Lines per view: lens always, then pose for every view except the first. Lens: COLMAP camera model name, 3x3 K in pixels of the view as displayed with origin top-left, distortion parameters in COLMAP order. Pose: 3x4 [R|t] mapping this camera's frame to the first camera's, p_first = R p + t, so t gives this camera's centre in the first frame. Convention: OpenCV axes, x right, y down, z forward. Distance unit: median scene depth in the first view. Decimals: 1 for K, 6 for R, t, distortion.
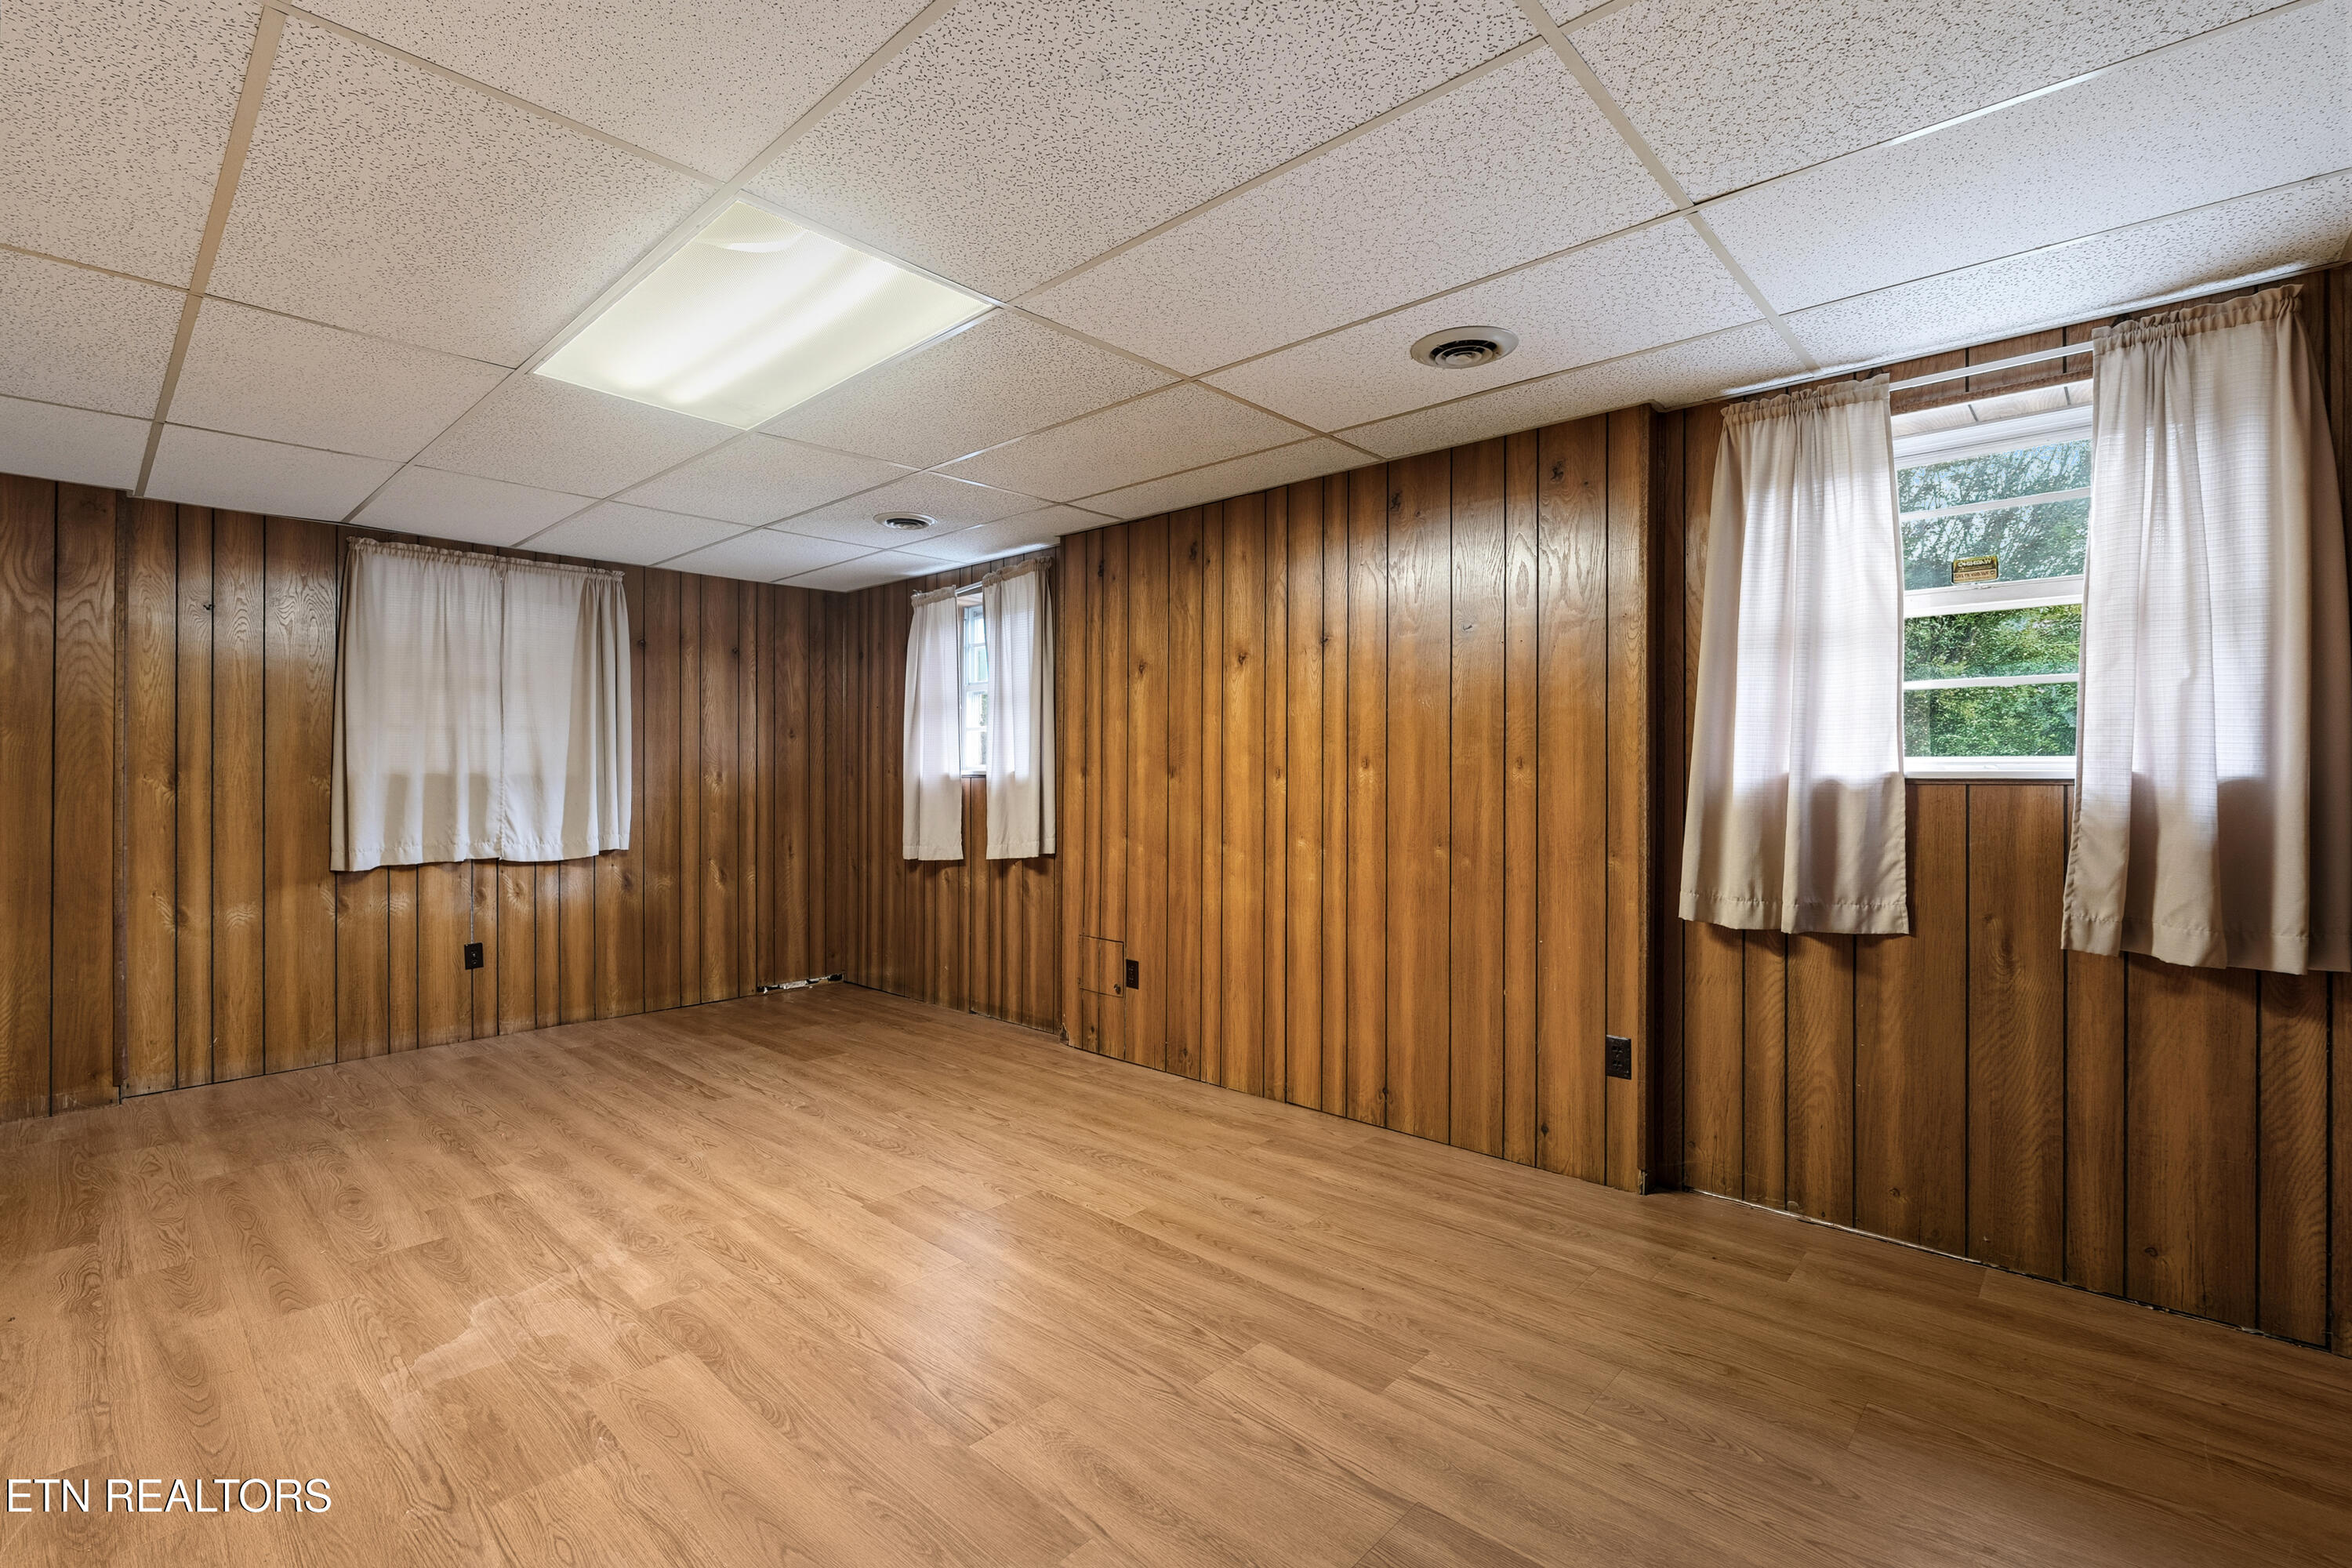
lens RADIAL K [[1032.7, 0, 1175.7], [0, 1032.7, 778.0], [0, 0, 1]] dist [-0.002325, -0.001303]
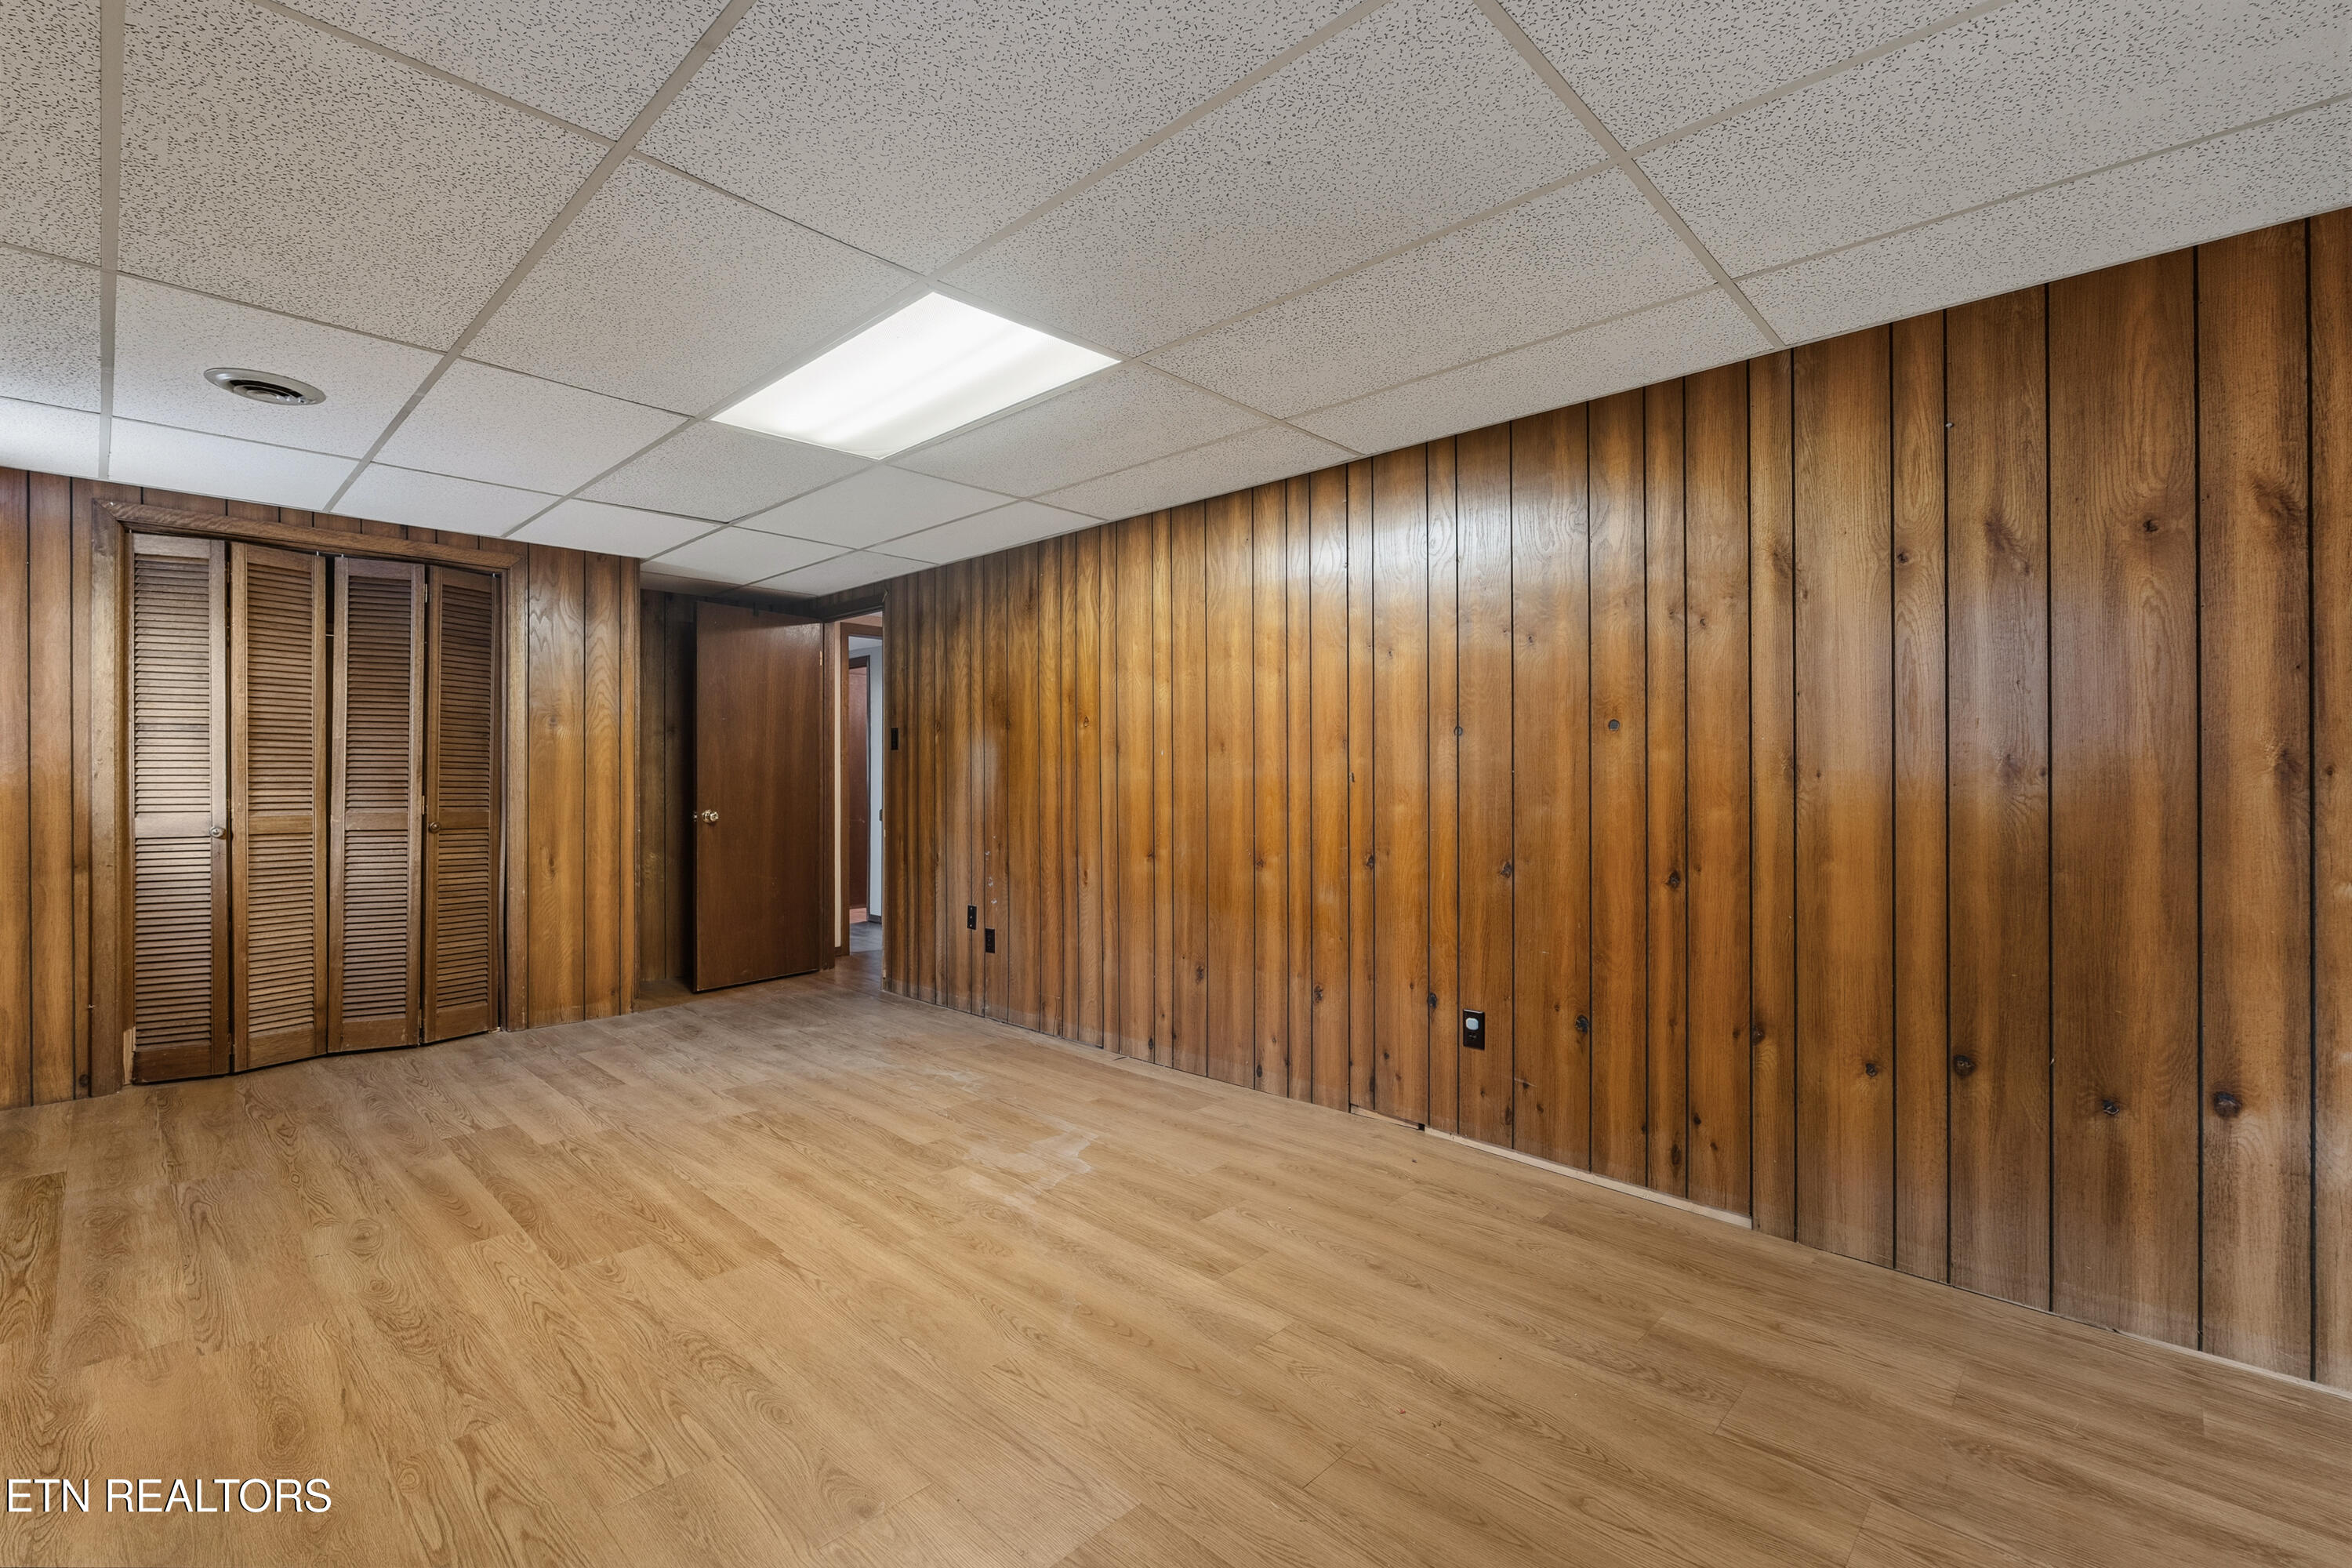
lens RADIAL K [[1032.7, 0, 1177.4], [0, 1032.7, 778.0], [0, 0, 1]] dist [-0.002325, -0.001303]
pose [[-0.999904, -0.000215, 0.013836, -0.709731], [-0.000195, 0.999999, 0.001471, 0.007998], [-0.013836, 0.001469, -0.999903, 2.038901]]
